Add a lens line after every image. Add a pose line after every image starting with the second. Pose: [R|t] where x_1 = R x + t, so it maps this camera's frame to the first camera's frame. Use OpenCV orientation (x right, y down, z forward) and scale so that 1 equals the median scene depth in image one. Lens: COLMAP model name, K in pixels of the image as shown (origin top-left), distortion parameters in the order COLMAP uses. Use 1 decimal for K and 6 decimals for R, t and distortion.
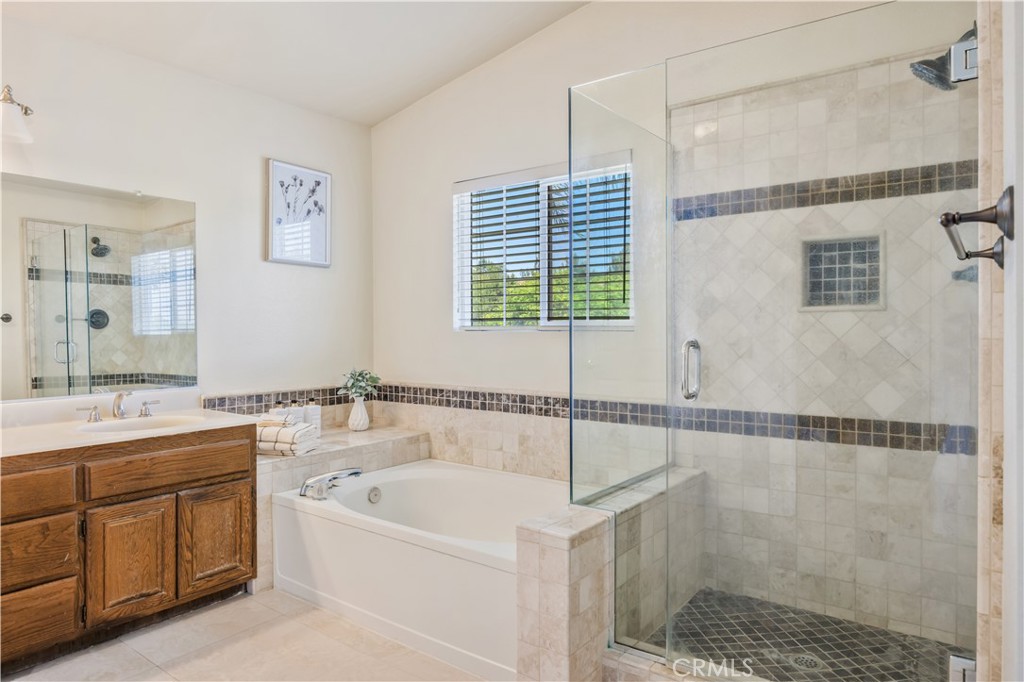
lens RADIAL K [[641.1, 0, 519.6], [0, 641.1, 337.5], [0, 0, 1]] dist [-0.002671, -0.002215]
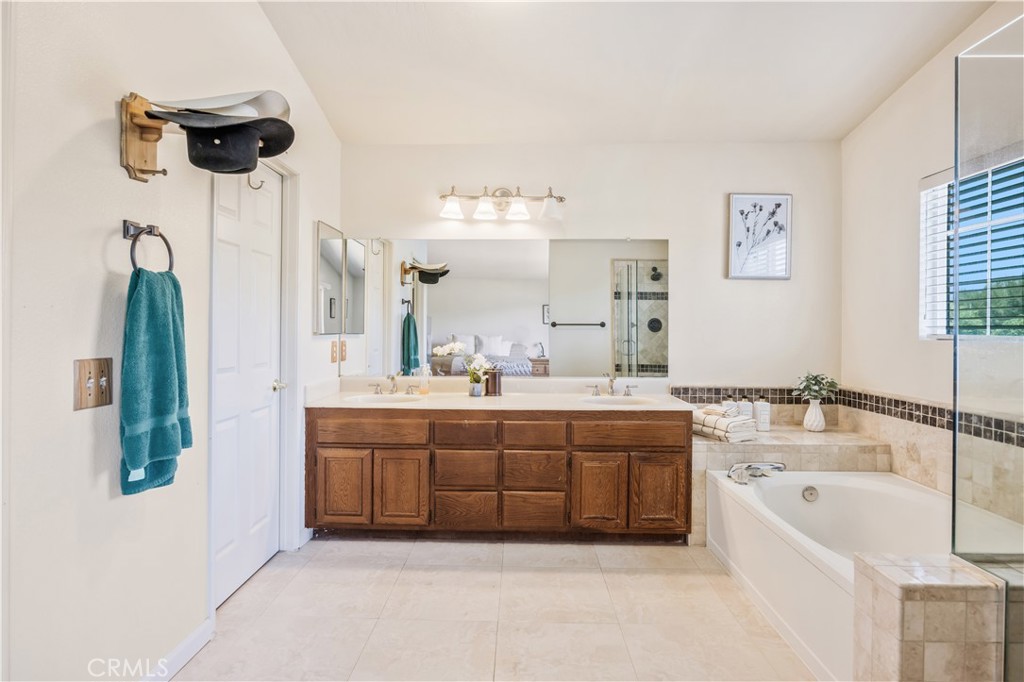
lens RADIAL K [[536.6, 0, 508.8], [0, 536.6, 334.4], [0, 0, 1]] dist [-0.000266, 0.002090]
pose [[0.579817, 0.012662, -0.814648, 0.244927], [-0.016093, 0.999862, 0.004087, -0.014602], [0.814588, 0.010741, 0.579941, 0.097390]]
